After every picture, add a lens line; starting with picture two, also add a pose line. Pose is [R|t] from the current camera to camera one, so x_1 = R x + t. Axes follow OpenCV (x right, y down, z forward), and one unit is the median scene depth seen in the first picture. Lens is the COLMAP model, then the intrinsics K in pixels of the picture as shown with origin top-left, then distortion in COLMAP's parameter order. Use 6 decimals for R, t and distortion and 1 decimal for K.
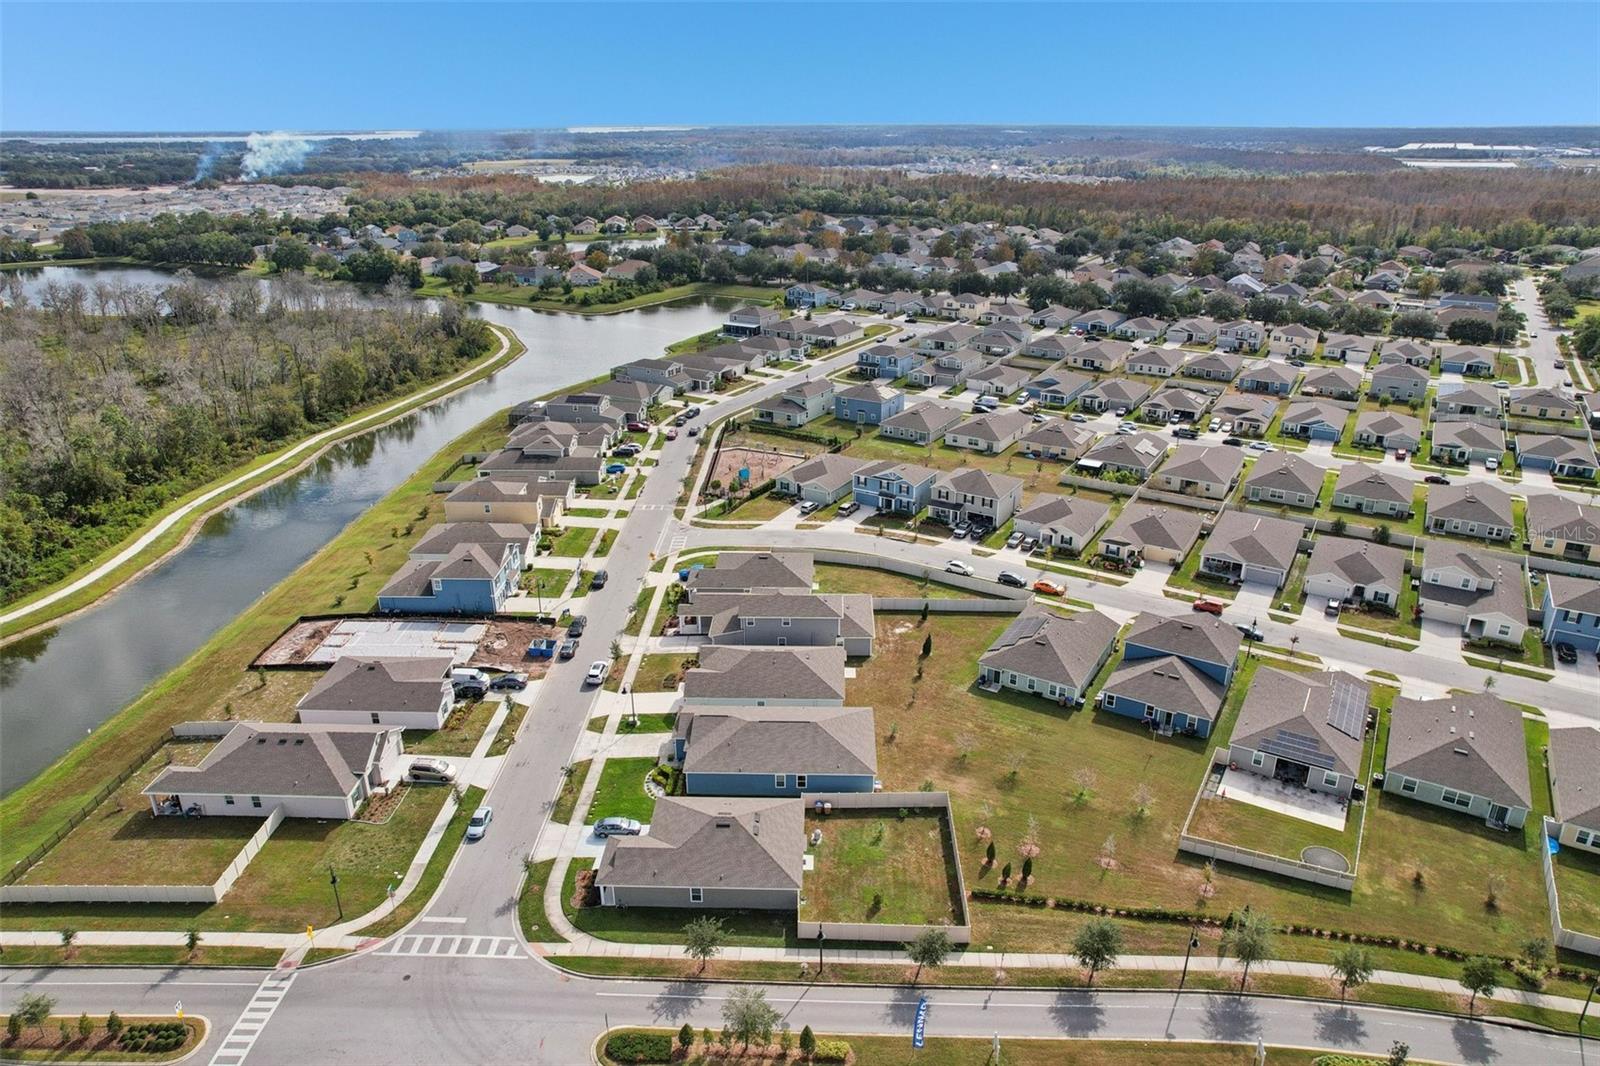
lens RADIAL K [[1024.6, 0, 800.0], [0, 1024.6, 533.0], [0, 0, 1]] dist [-0.070594, 0.062993]
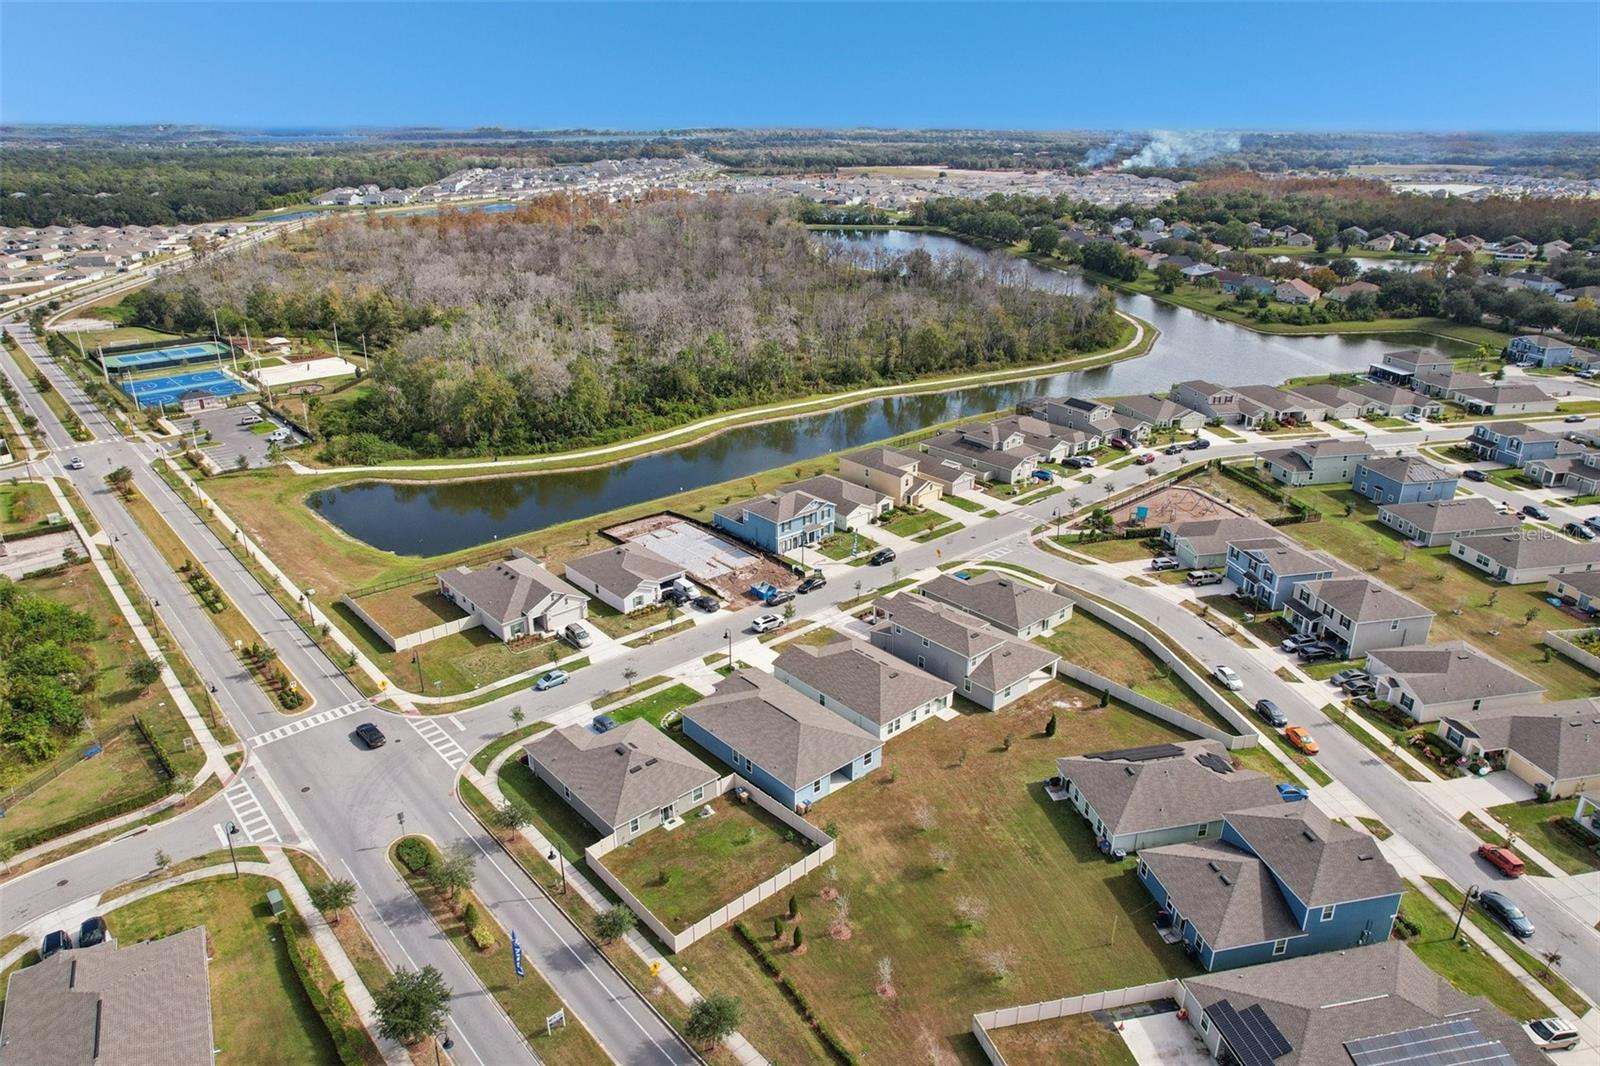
lens RADIAL K [[1024.6, 0, 800.0], [0, 1024.6, 533.0], [0, 0, 1]] dist [-0.070594, 0.062993]
pose [[0.683356, 0.279583, -0.674432, 0.395909], [-0.277329, 0.953934, 0.114451, -0.066744], [0.675362, 0.108829, 0.729413, 0.154448]]
